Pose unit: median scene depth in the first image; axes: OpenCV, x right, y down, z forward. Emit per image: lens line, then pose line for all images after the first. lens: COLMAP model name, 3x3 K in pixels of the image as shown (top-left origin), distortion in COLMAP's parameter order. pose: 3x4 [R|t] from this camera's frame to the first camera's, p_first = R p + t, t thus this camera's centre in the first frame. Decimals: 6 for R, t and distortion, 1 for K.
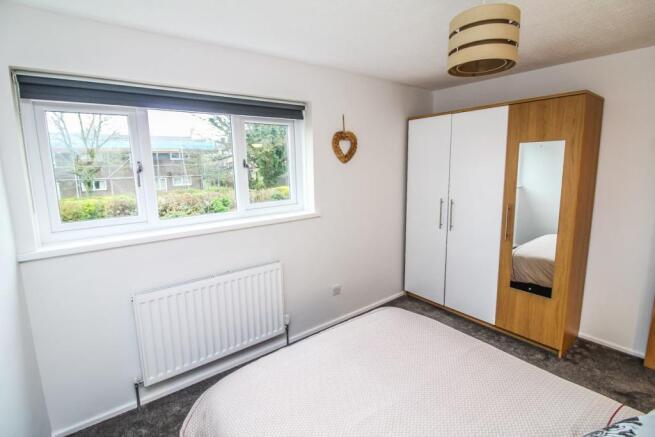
lens RADIAL K [[303.3, 0, 324.0], [0, 303.3, 208.4], [0, 0, 1]] dist [-0.001207, -0.000541]
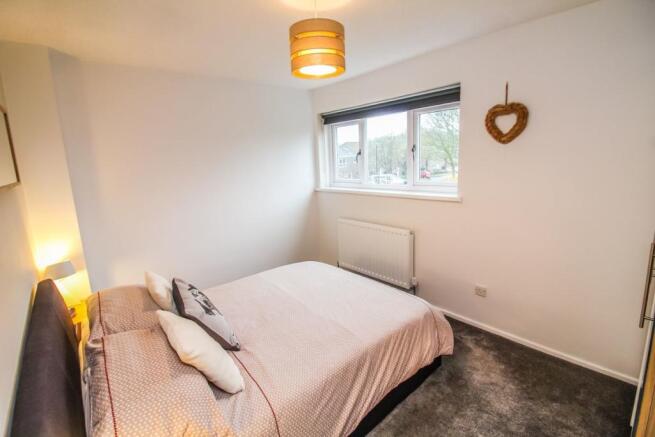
lens RADIAL K [[303.3, 0, 324.0], [0, 303.3, 208.4], [0, 0, 1]] dist [-0.001207, -0.000541]
pose [[0.069336, 0.184367, -0.980409, 0.262072], [-0.101108, 0.979012, 0.176953, -0.023155], [0.992456, 0.086858, 0.086522, 0.143521]]
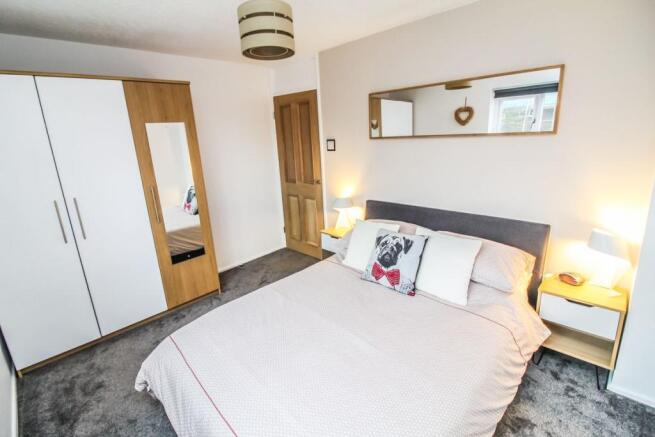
lens RADIAL K [[312.0, 0, 327.6], [0, 312.0, 206.8], [0, 0, 1]] dist [-0.001984, -0.000532]
pose [[-0.136064, -0.212596, 0.967621, -0.509088], [0.196673, 0.951468, 0.236703, -0.086424], [-0.970982, 0.222512, -0.087648, 0.619503]]
